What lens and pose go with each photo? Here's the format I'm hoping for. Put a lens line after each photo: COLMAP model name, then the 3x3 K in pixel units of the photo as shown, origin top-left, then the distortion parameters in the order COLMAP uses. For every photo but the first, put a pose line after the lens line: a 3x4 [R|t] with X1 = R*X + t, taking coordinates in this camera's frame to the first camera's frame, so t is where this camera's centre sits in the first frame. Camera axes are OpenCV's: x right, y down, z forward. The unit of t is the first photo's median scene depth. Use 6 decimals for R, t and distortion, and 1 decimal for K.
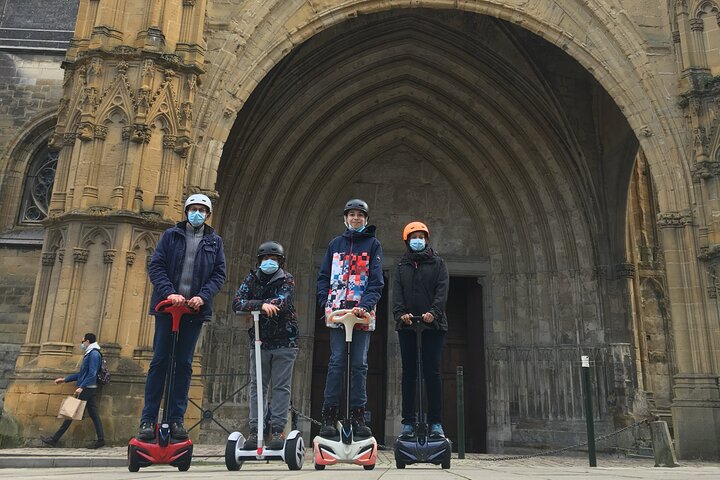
lens RADIAL K [[632.2, 0, 360.0], [0, 632.2, 240.0], [0, 0, 1]] dist [0.008858, 0.001101]
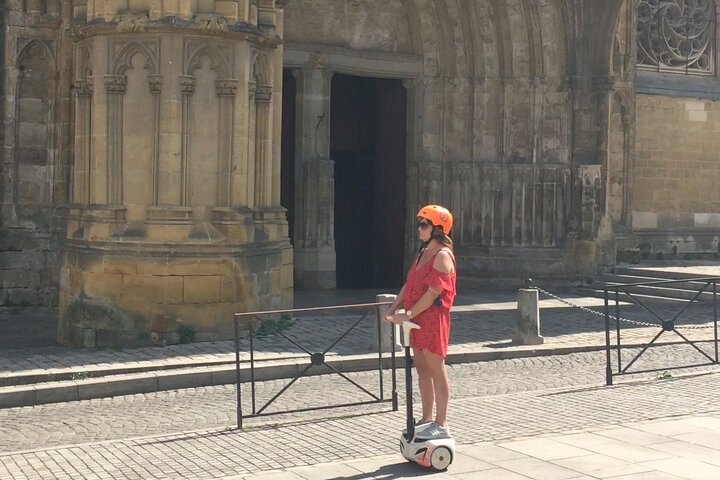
lens RADIAL K [[780.6, 0, 360.0], [0, 780.6, 240.0], [0, 0, 1]] dist [0.056084, -0.001184]
pose [[0.955660, -0.032952, 0.292624, -0.210425], [-0.052471, 0.958761, 0.279327, -0.026651], [-0.289761, -0.282296, 0.914520, 0.035249]]
